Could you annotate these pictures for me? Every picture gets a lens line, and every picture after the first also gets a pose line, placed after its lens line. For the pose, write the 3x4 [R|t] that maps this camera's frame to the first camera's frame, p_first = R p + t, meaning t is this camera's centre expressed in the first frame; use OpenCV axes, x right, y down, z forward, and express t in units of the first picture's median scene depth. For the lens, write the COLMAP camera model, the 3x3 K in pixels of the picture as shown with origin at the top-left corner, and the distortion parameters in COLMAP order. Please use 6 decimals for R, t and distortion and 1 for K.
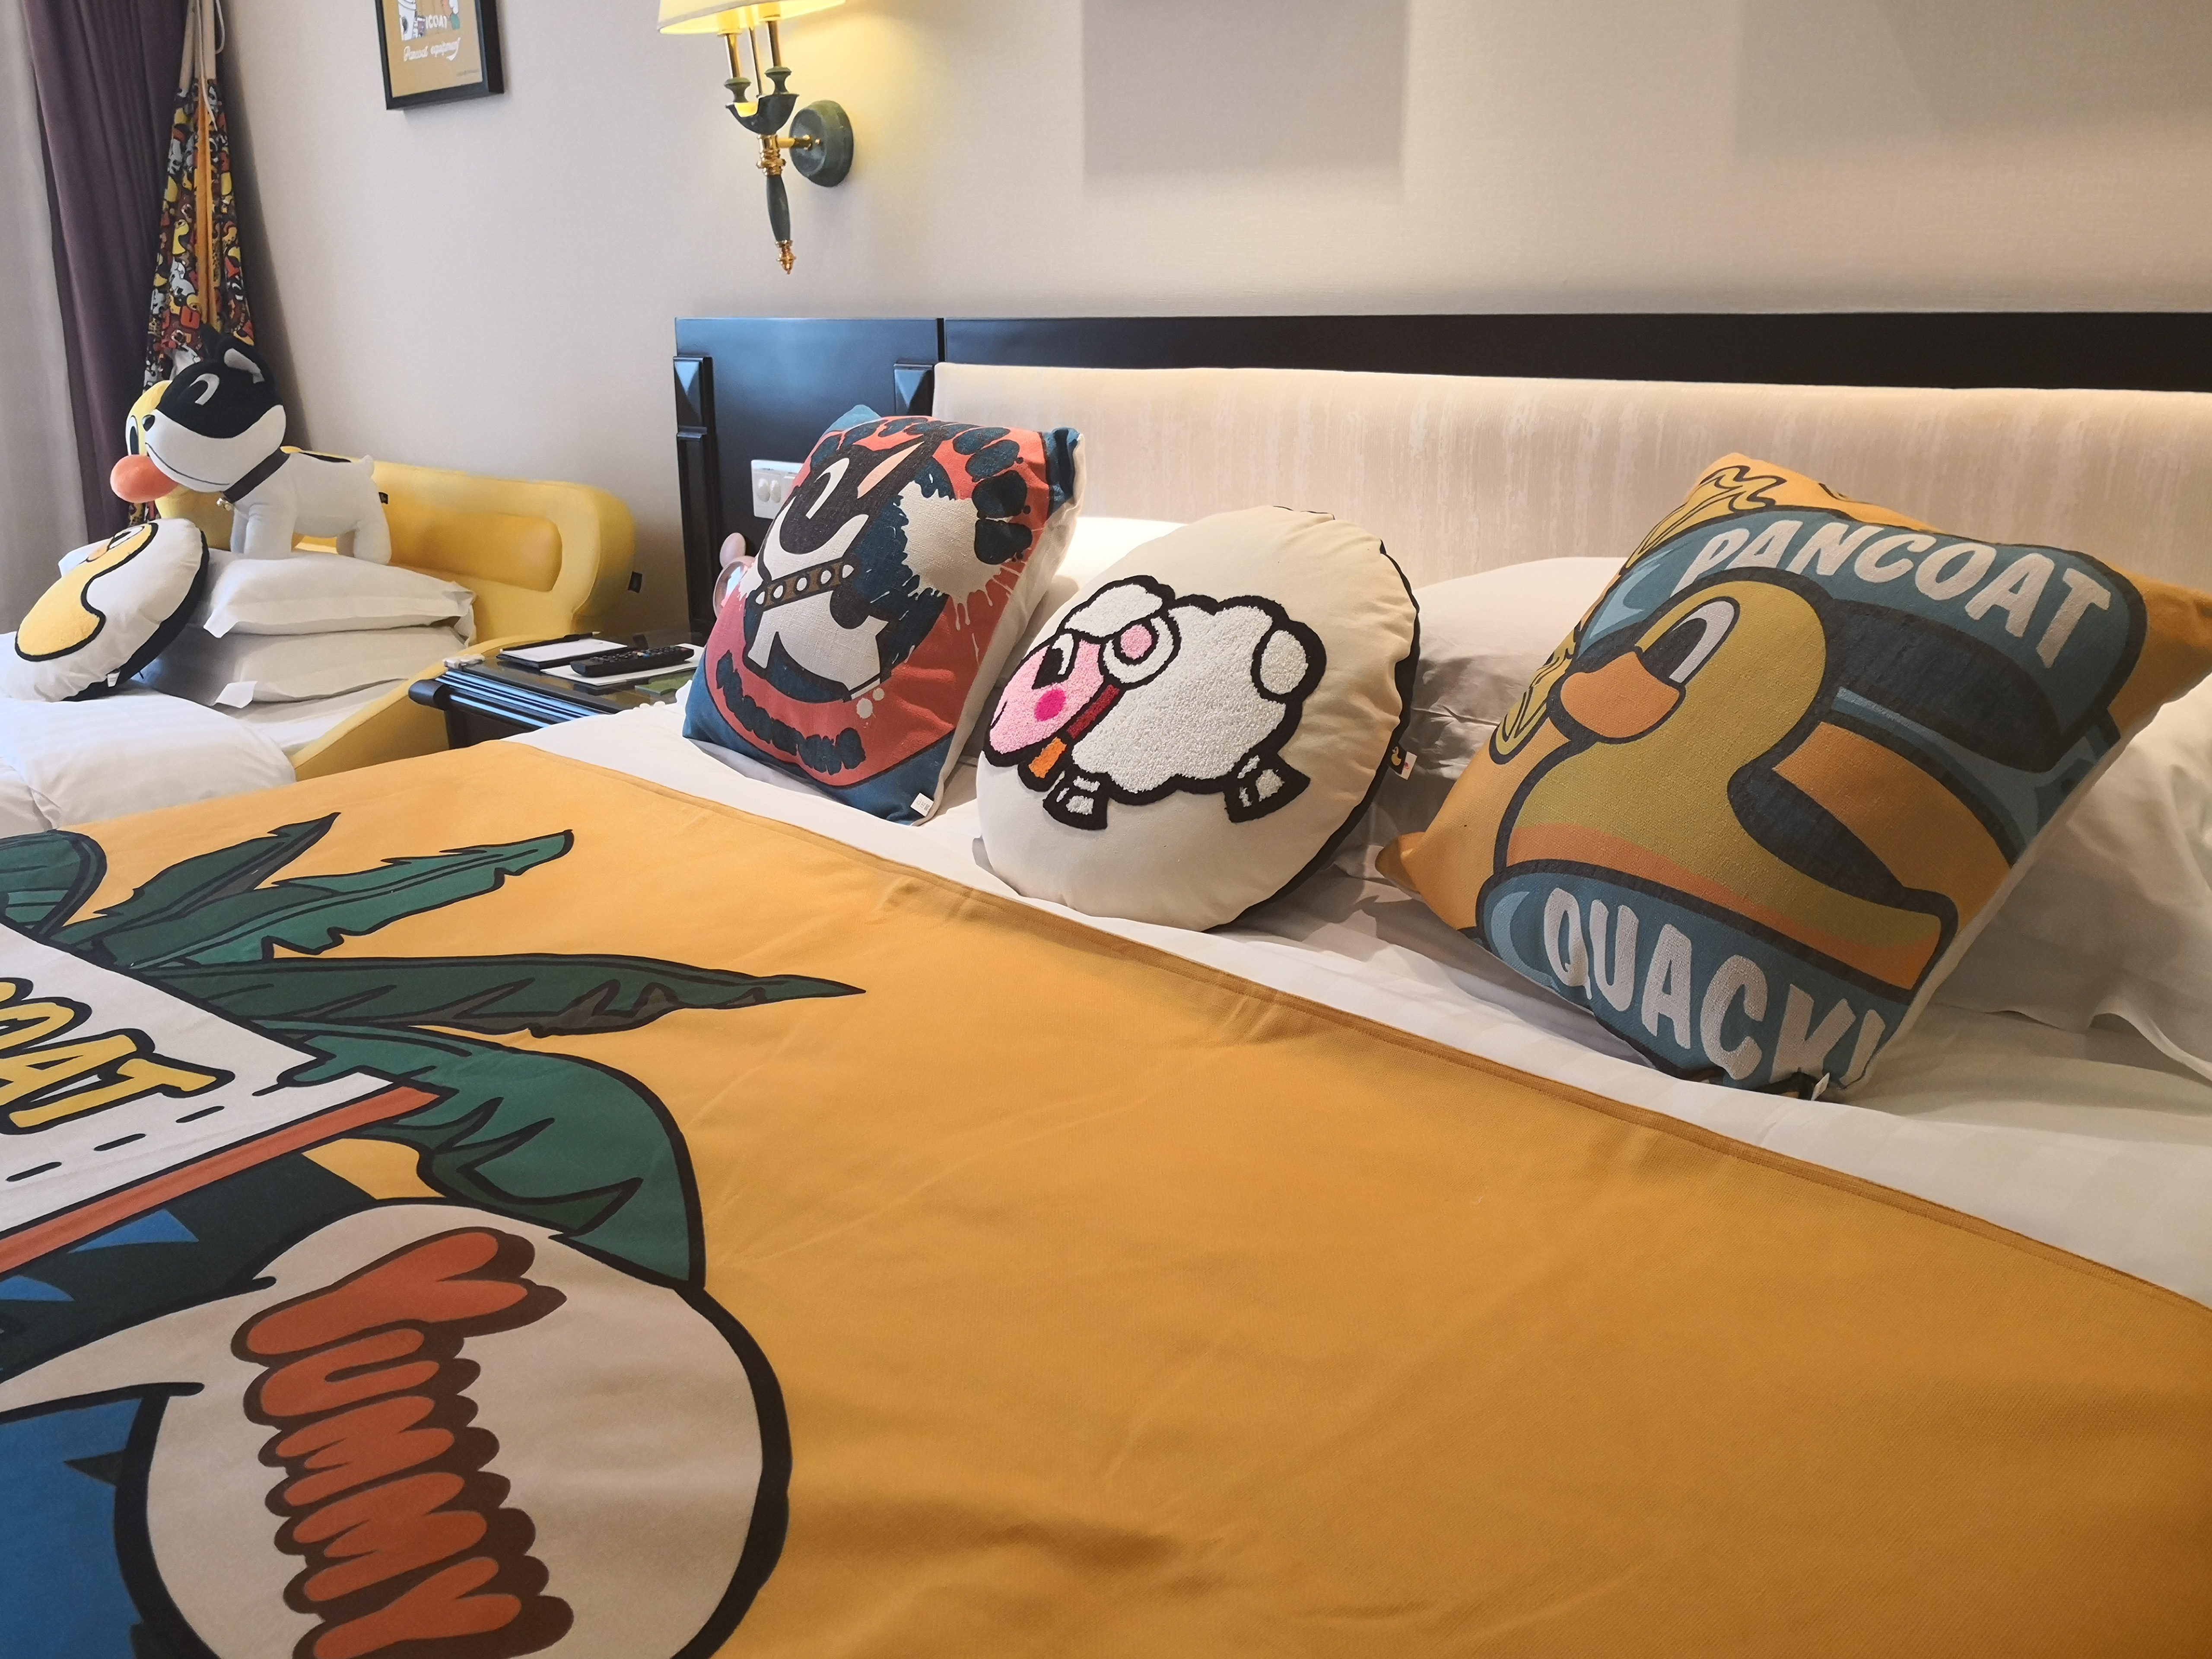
lens RADIAL K [[1791.8, 0, 1056.0], [0, 1791.8, 774.2], [0, 0, 1]] dist [0.099900, -0.227484]
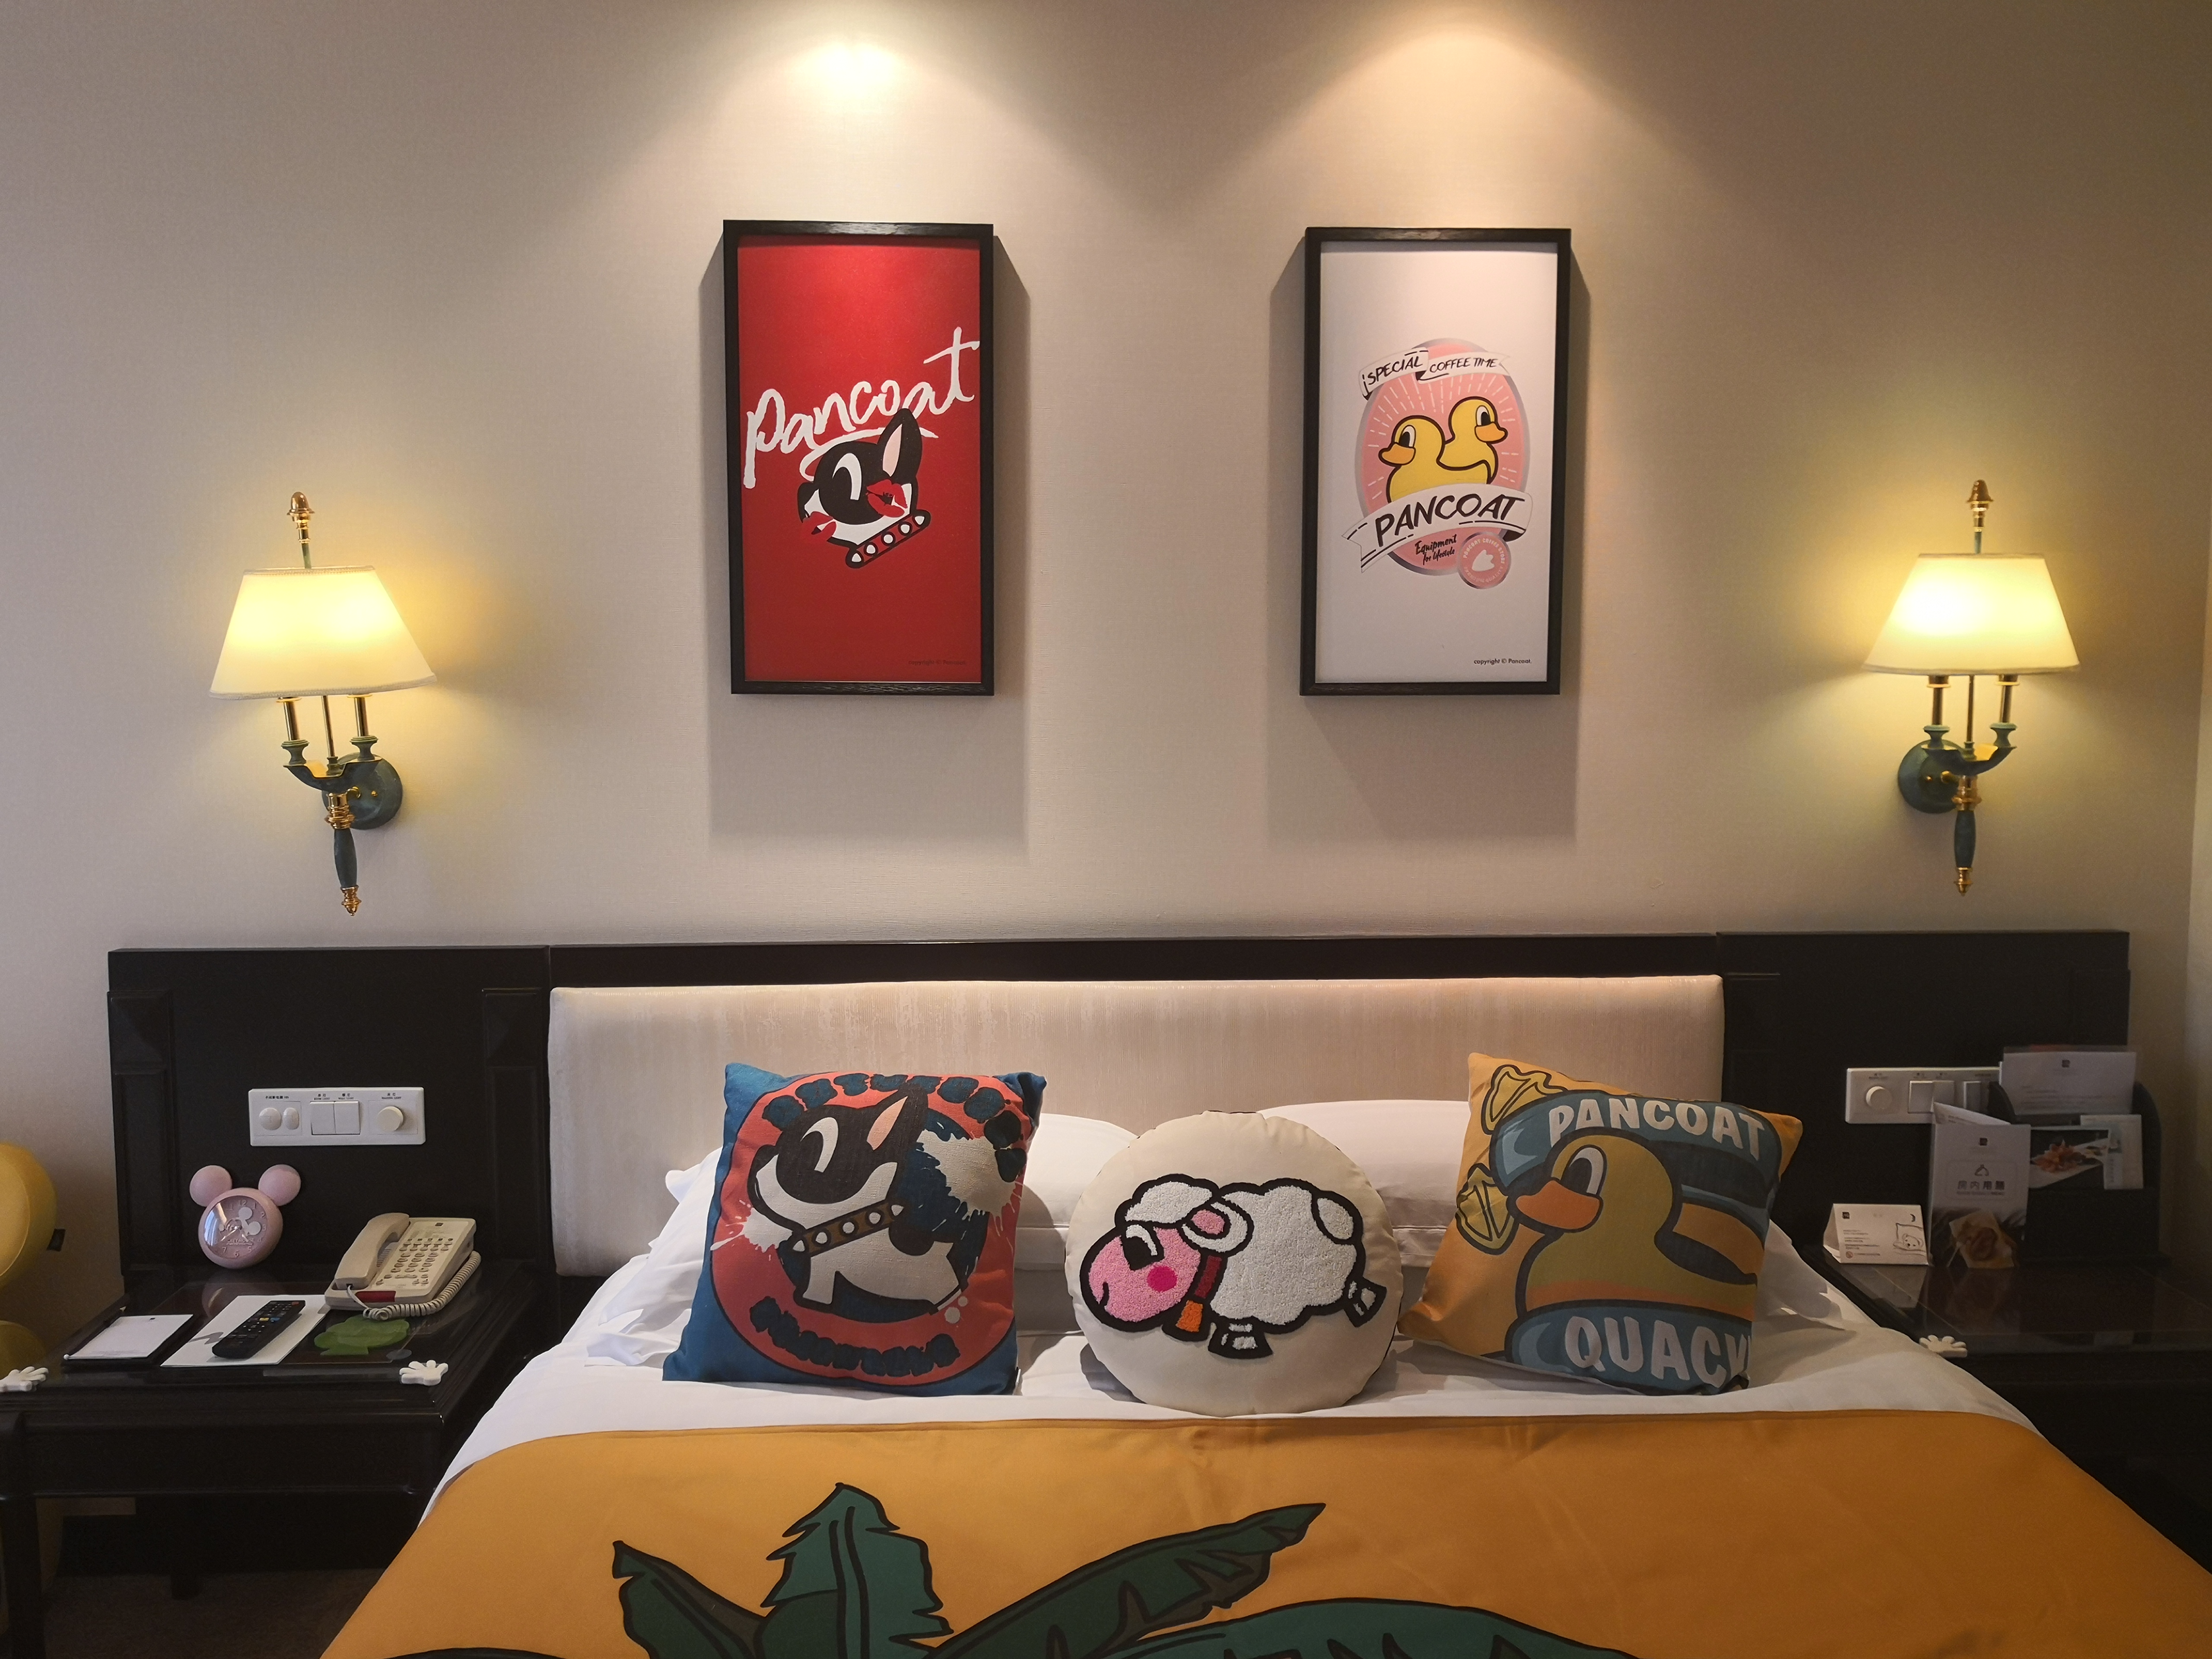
lens RADIAL K [[1791.8, 0, 1056.0], [0, 1791.8, 774.2], [0, 0, 1]] dist [0.099900, -0.227484]
pose [[0.695038, -0.049153, 0.717291, -1.102156], [0.187884, 0.975410, -0.115215, -0.288012], [-0.693990, 0.214846, 0.687182, -0.032519]]
